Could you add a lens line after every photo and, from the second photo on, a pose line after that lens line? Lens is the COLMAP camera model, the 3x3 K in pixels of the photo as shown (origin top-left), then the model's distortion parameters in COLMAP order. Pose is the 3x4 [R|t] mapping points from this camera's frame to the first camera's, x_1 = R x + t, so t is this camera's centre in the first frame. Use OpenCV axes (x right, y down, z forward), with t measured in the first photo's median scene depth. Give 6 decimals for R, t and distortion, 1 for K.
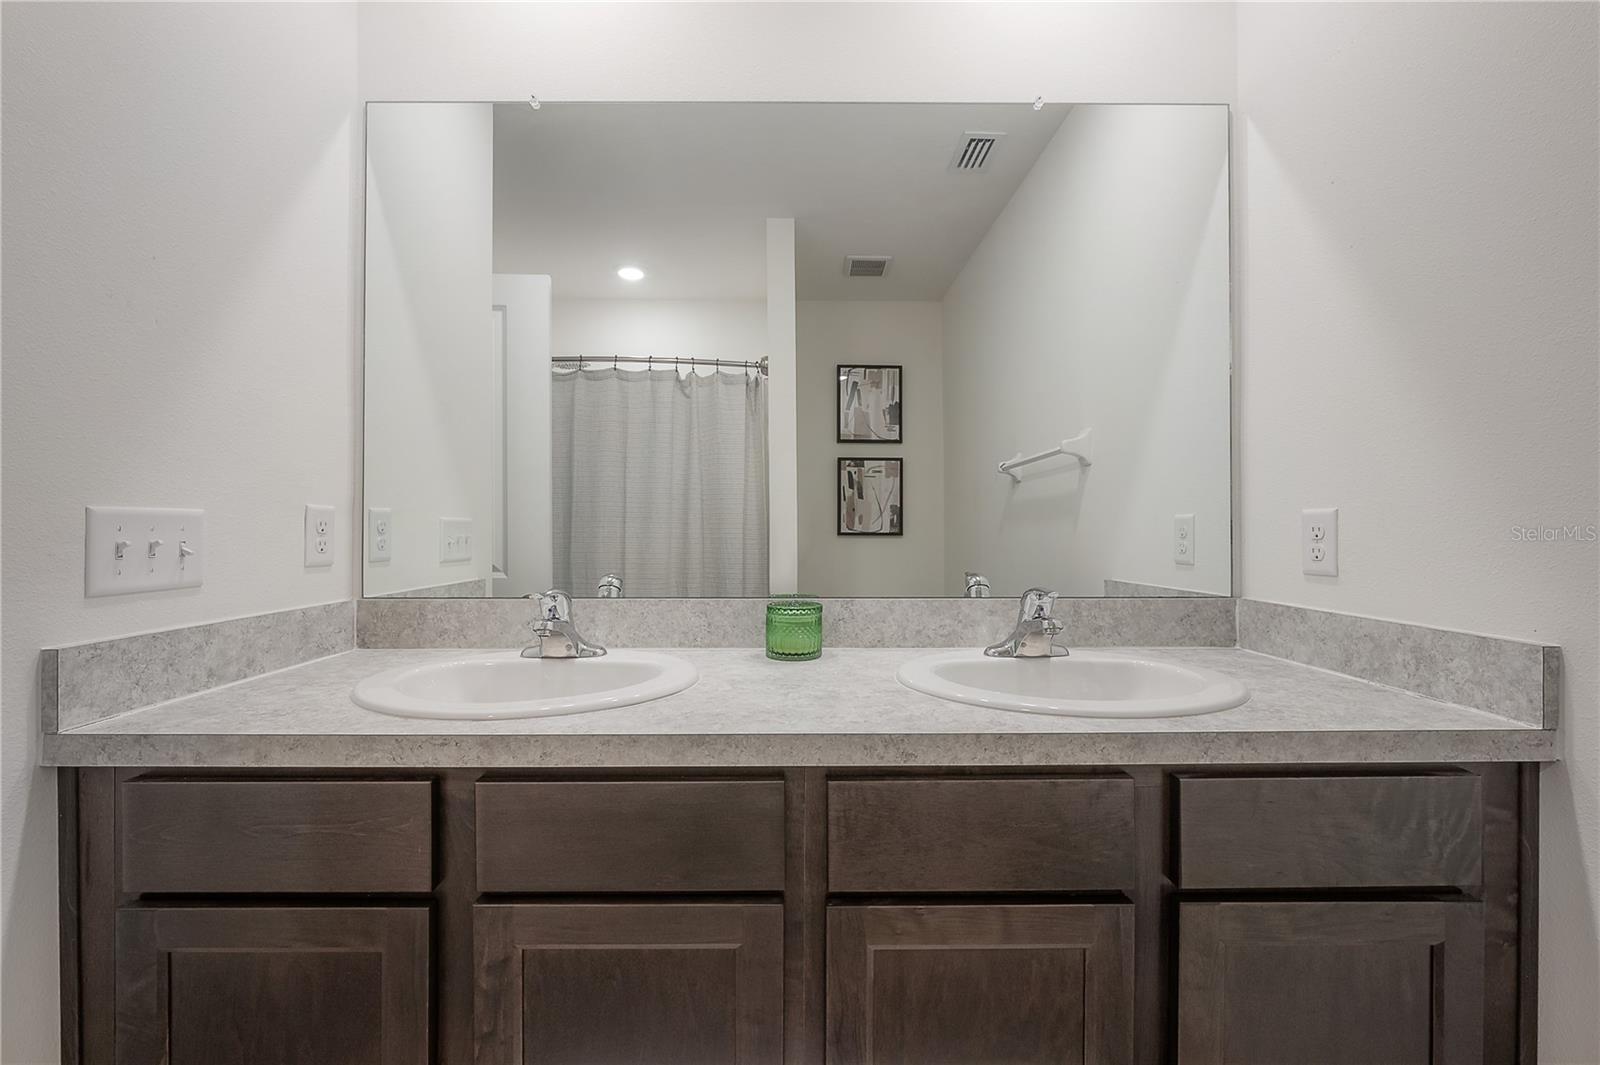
lens RADIAL K [[639.9, 0, 800.0], [0, 639.9, 532.5], [0, 0, 1]] dist [-0.002374, 0.000005]
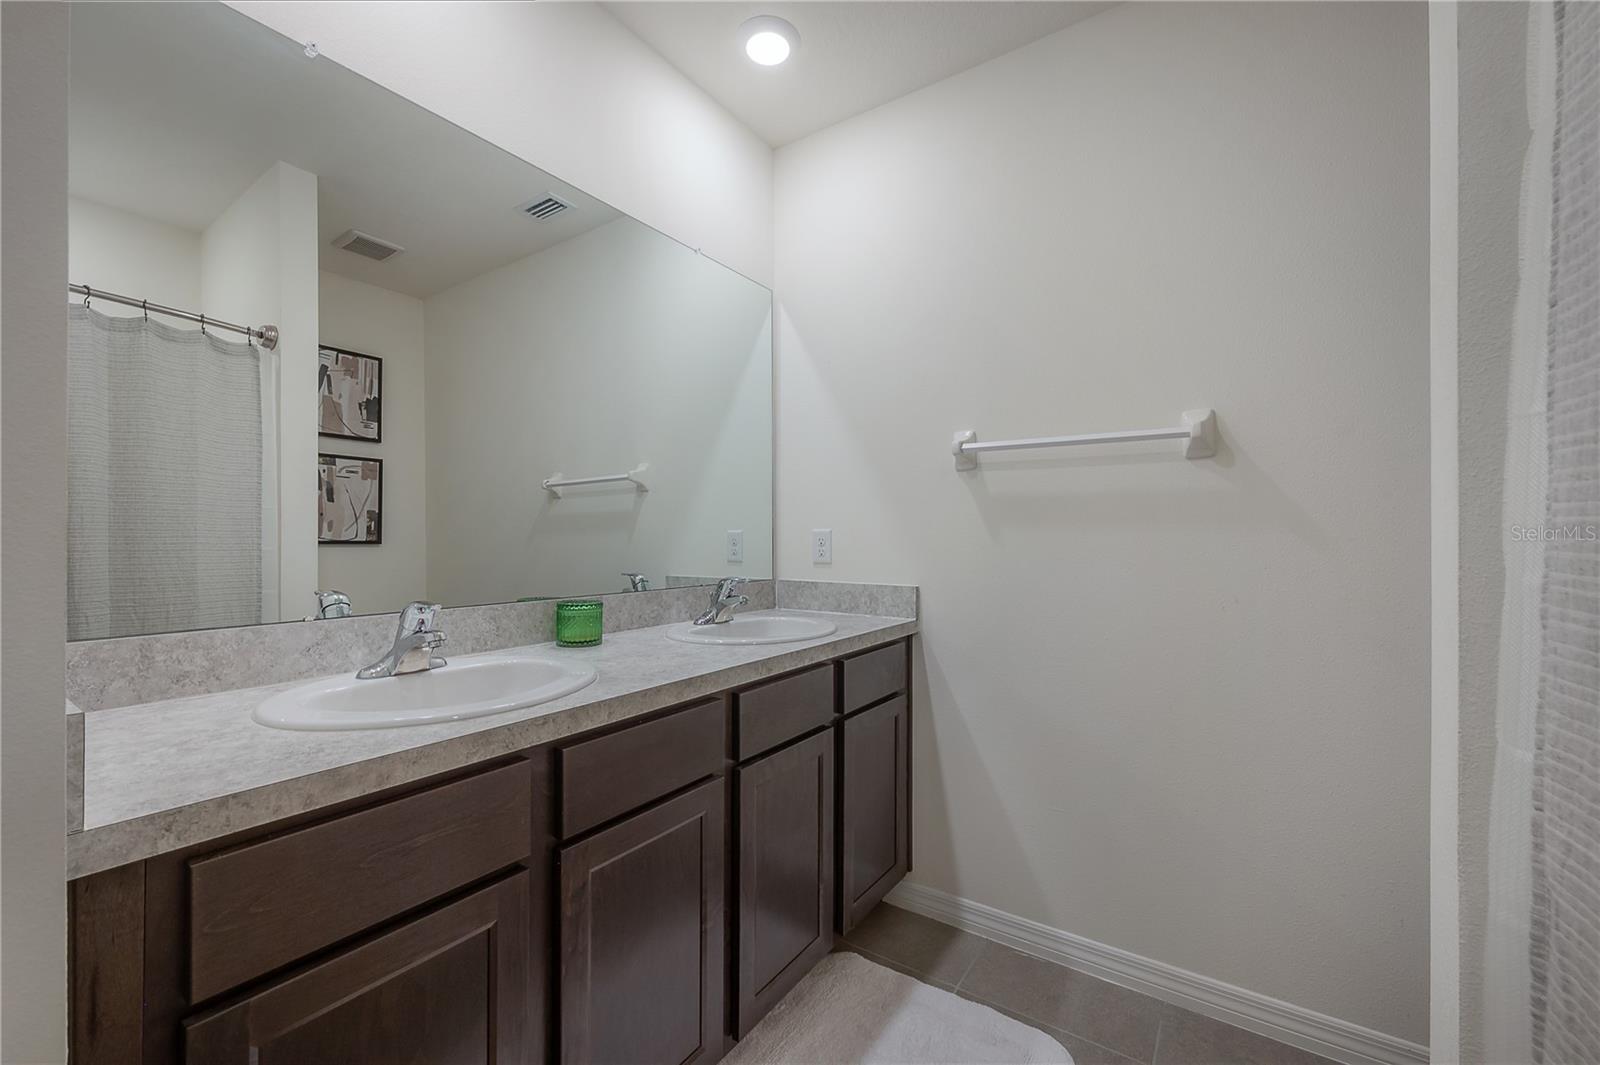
lens RADIAL K [[650.9, 0, 800.0], [0, 650.9, 532.5], [0, 0, 1]] dist [0.000745, 0.000174]
pose [[0.562598, 0.008413, 0.826688, -0.738387], [-0.000310, 0.999950, -0.009965, -0.007682], [-0.826730, 0.005351, 0.562573, -0.045001]]
